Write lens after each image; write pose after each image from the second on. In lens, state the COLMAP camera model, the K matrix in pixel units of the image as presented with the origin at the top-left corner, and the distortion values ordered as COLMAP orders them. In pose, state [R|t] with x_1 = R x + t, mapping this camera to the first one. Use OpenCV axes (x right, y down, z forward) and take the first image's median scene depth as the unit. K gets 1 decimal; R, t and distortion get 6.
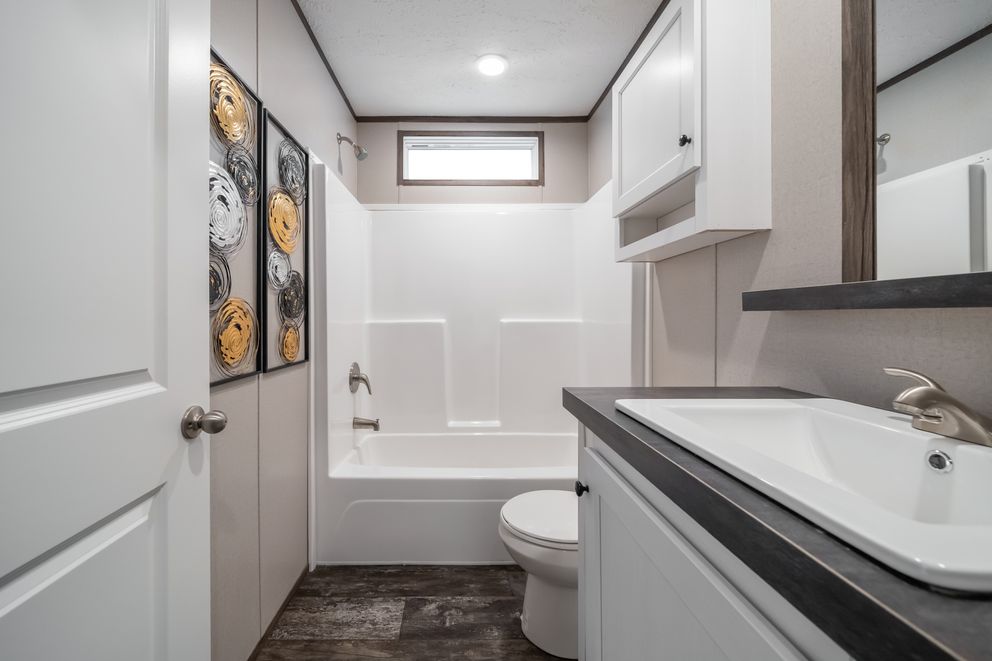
lens RADIAL K [[368.9, 0, 496.0], [0, 368.9, 330.5], [0, 0, 1]] dist [-0.001649, -0.000200]
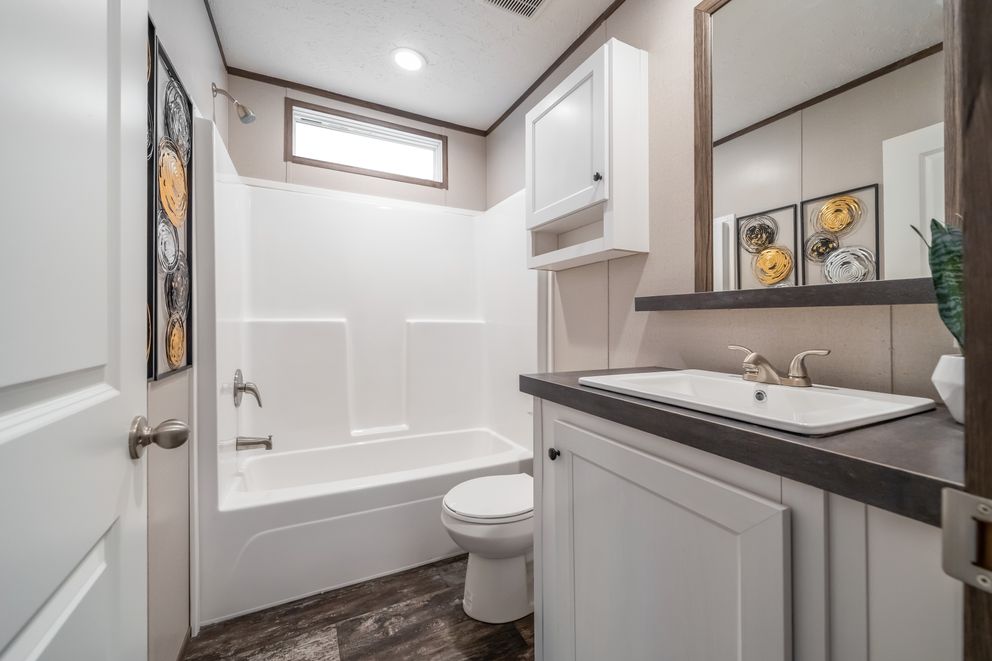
lens RADIAL K [[390.9, 0, 498.9], [0, 390.9, 338.4], [0, 0, 1]] dist [0.000890, 0.000224]
pose [[0.893043, -0.009077, 0.449880, -0.314882], [0.011164, 0.999936, -0.001985, 0.032820], [-0.449833, 0.006796, 0.893087, -0.039561]]
